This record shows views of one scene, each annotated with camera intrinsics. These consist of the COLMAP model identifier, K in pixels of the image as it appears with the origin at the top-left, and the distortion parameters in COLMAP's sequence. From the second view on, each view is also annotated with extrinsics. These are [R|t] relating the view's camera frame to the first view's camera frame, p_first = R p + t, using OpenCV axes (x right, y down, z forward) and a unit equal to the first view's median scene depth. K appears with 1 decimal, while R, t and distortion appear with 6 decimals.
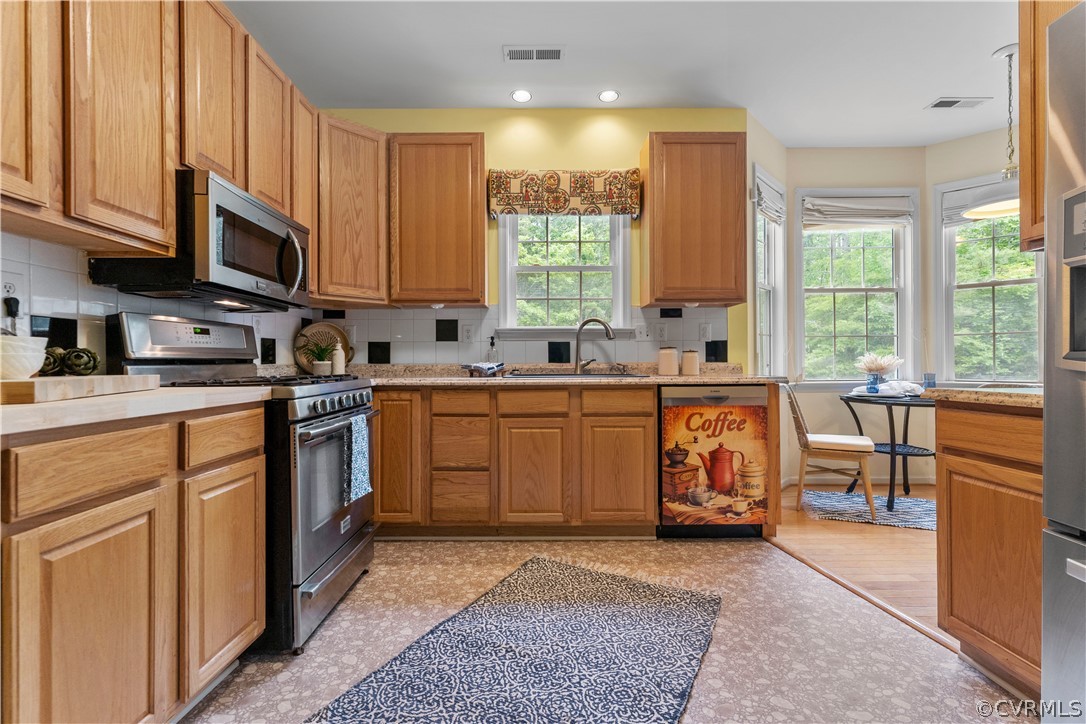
lens RADIAL K [[484.1, 0, 543.0], [0, 484.1, 362.0], [0, 0, 1]] dist [0.001008, 0.000277]
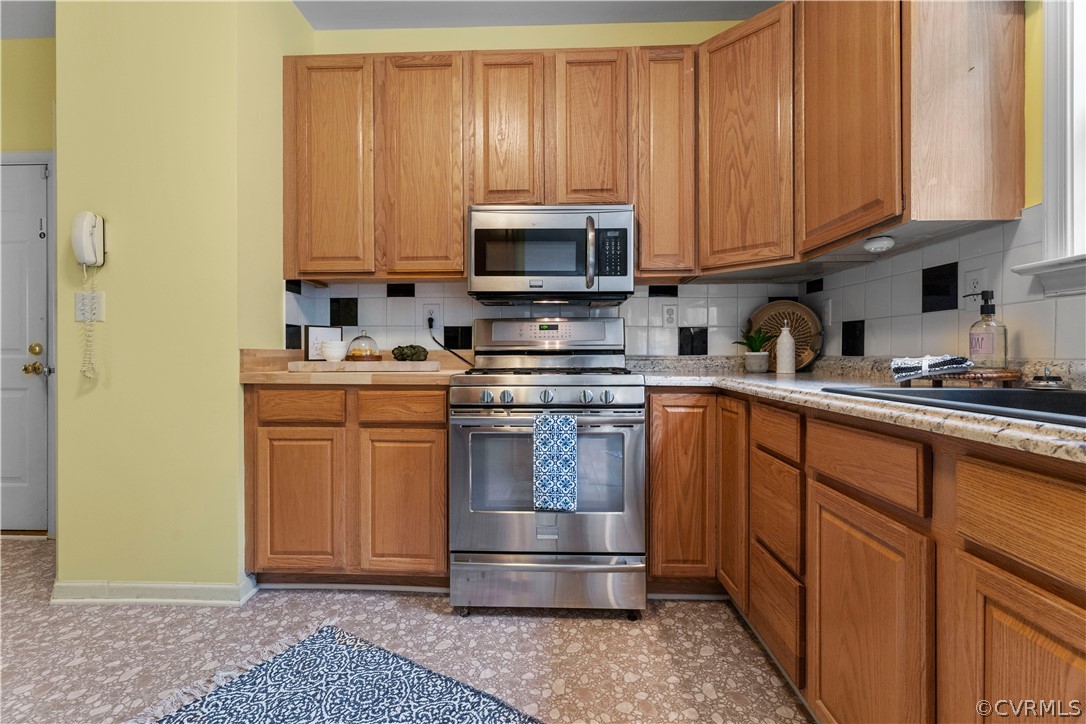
lens RADIAL K [[493.4, 0, 539.4], [0, 493.4, 355.2], [0, 0, 1]] dist [0.001984, 0.000374]
pose [[-0.049095, 0.007326, -0.998767, 0.450564], [0.000911, 0.999973, 0.007290, -0.003116], [0.998794, -0.000552, -0.049100, 0.898974]]
